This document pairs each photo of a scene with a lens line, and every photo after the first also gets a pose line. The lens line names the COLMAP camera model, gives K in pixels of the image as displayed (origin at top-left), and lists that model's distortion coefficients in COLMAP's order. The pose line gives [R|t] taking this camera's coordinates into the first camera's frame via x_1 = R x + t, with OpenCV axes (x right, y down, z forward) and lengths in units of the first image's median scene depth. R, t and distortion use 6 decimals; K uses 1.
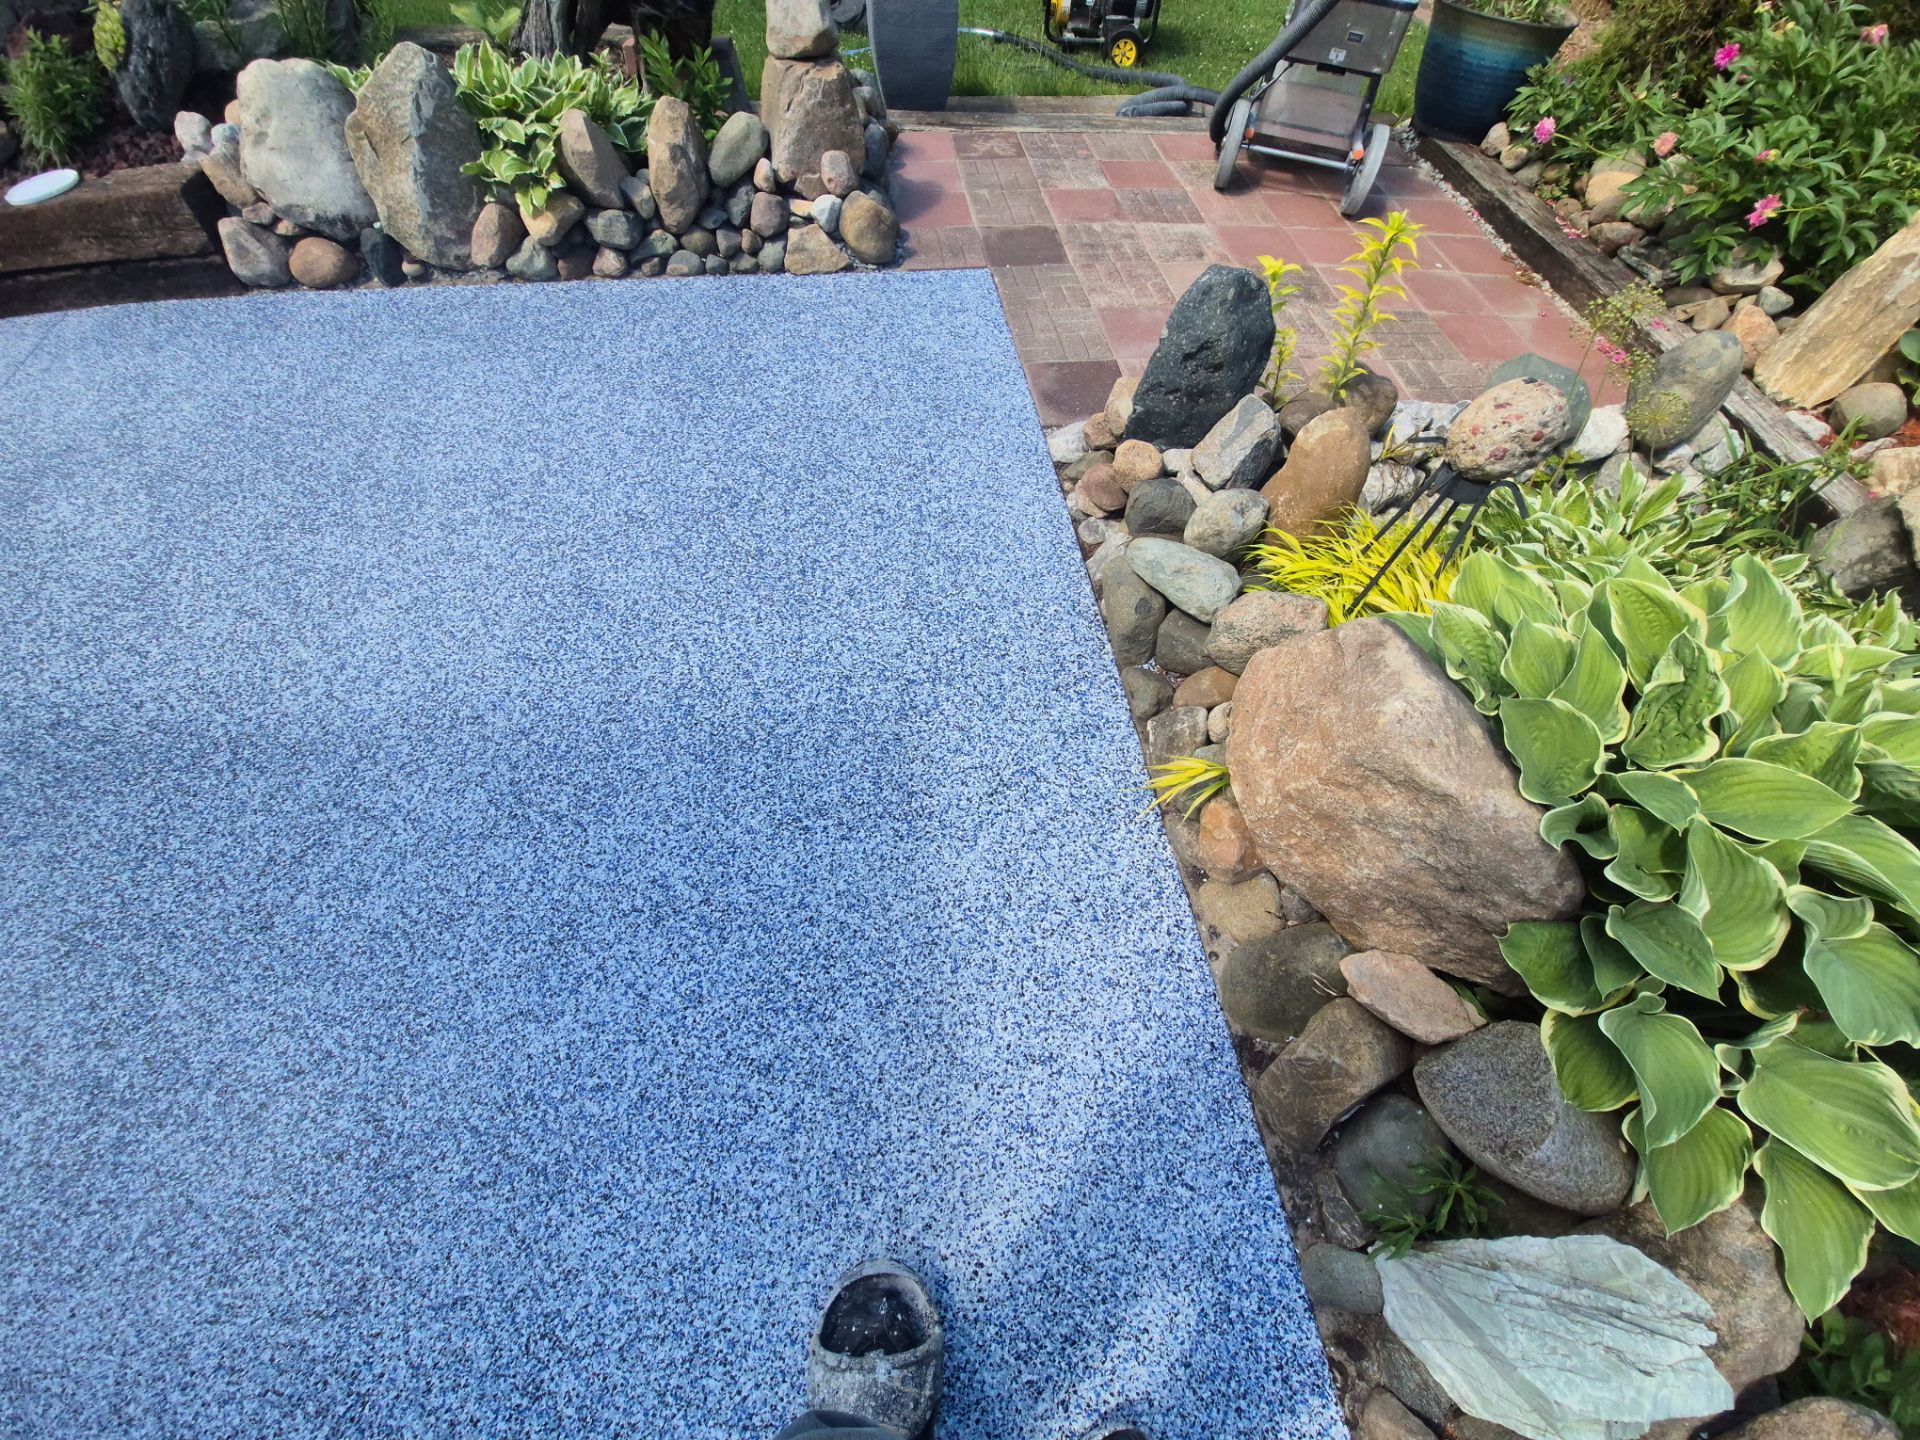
lens RADIAL K [[755.2, 0, 963.5], [0, 755.2, 718.6], [0, 0, 1]] dist [0.003258, -0.011821]
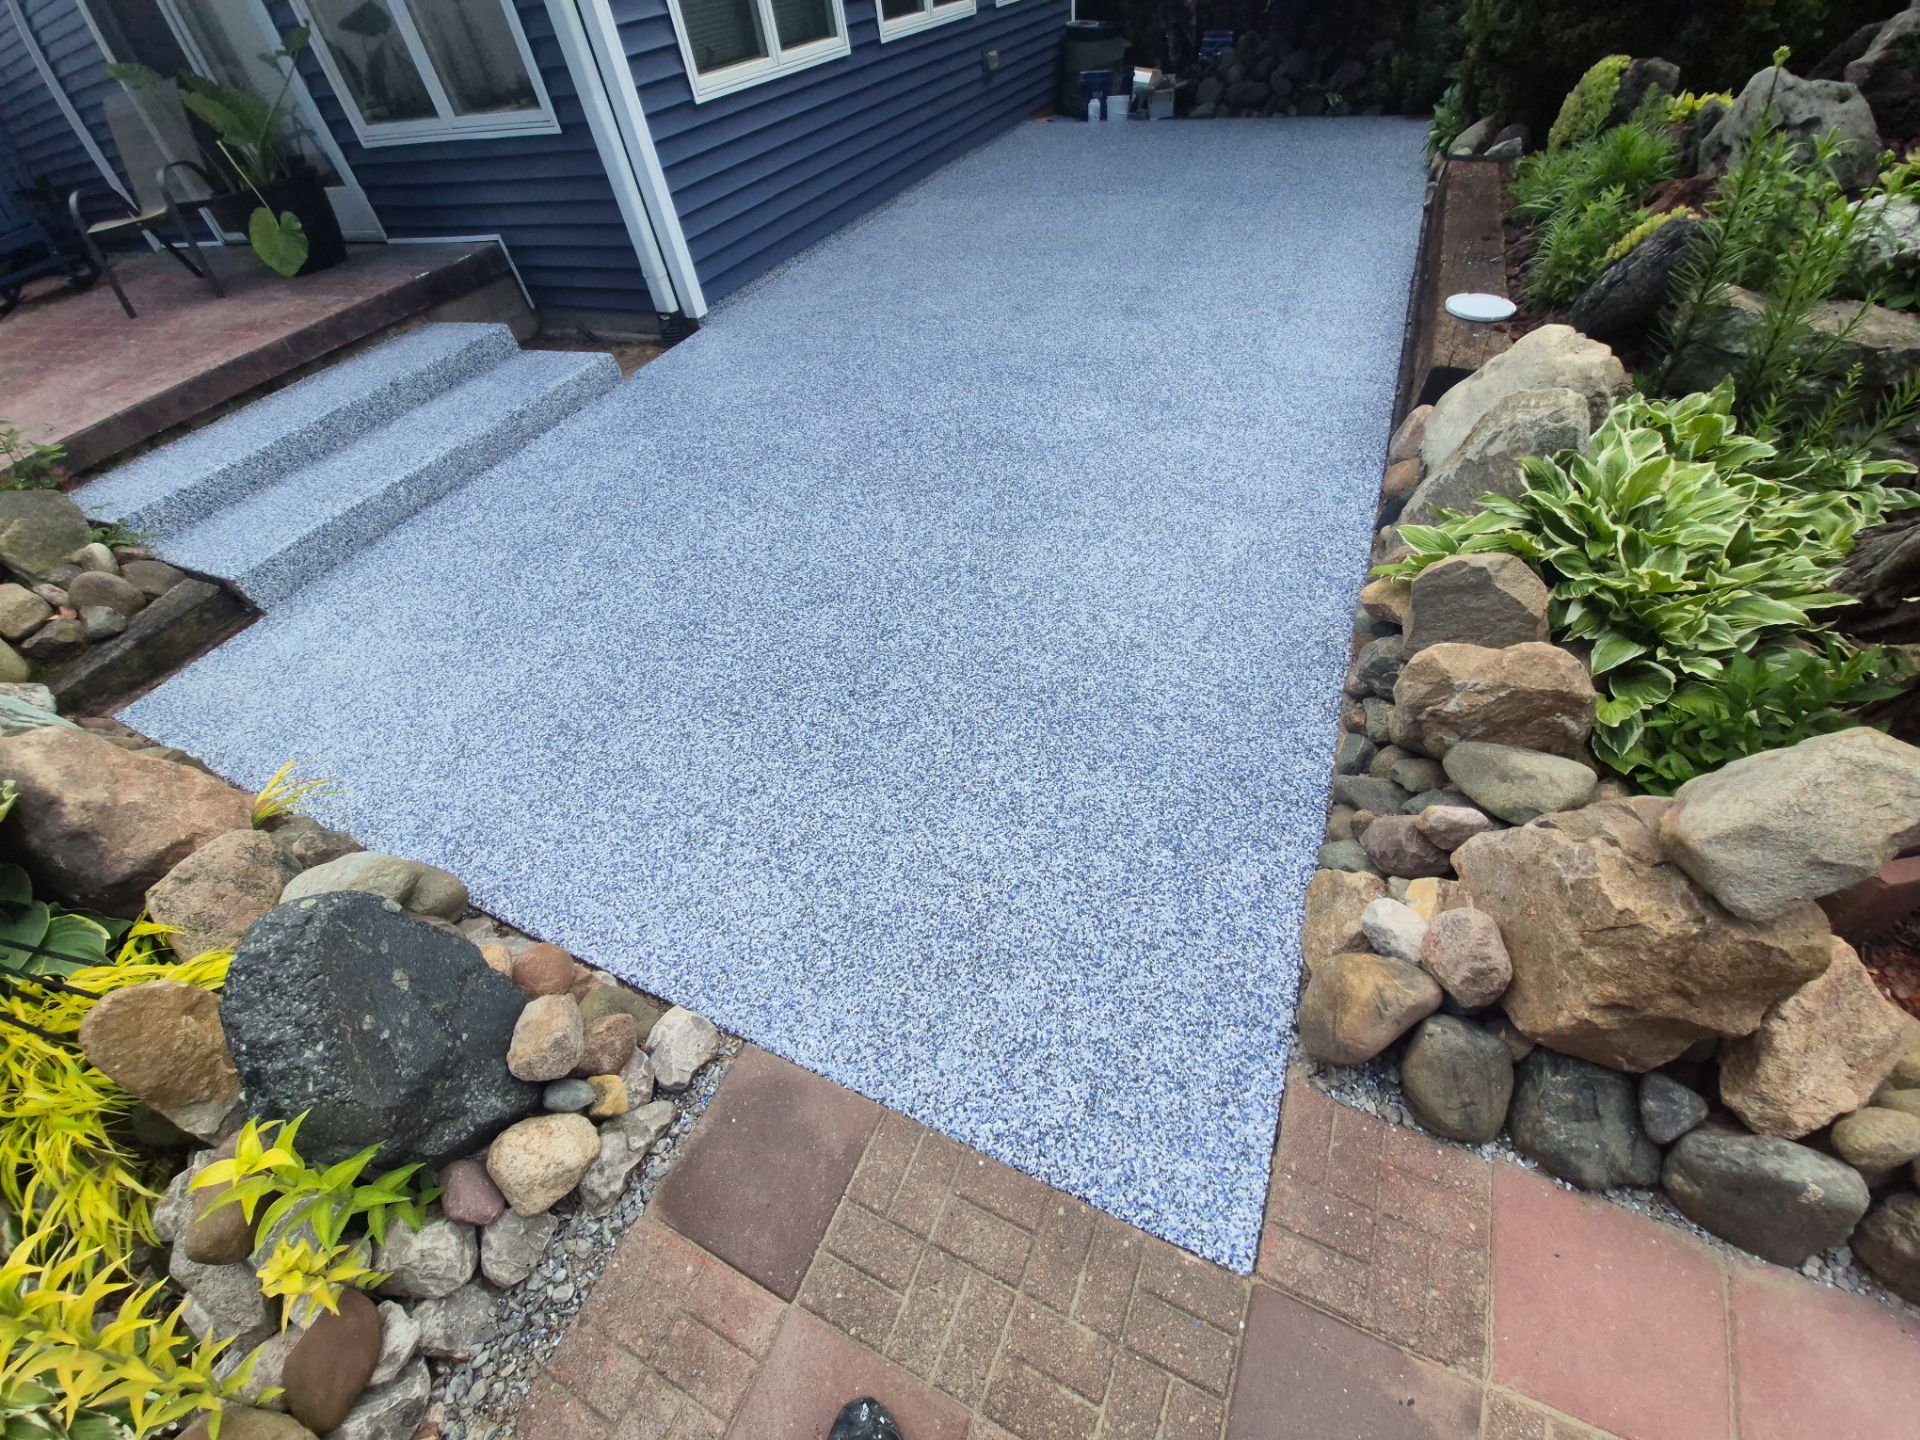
lens RADIAL K [[755.6, 0, 962.0], [0, 755.6, 720.6], [0, 0, 1]] dist [-0.001355, -0.010557]
pose [[-0.539424, 0.626035, -0.563118, 0.309379], [-0.654371, 0.109207, 0.748246, -1.622510], [0.529925, 0.772110, 0.350750, 1.054674]]
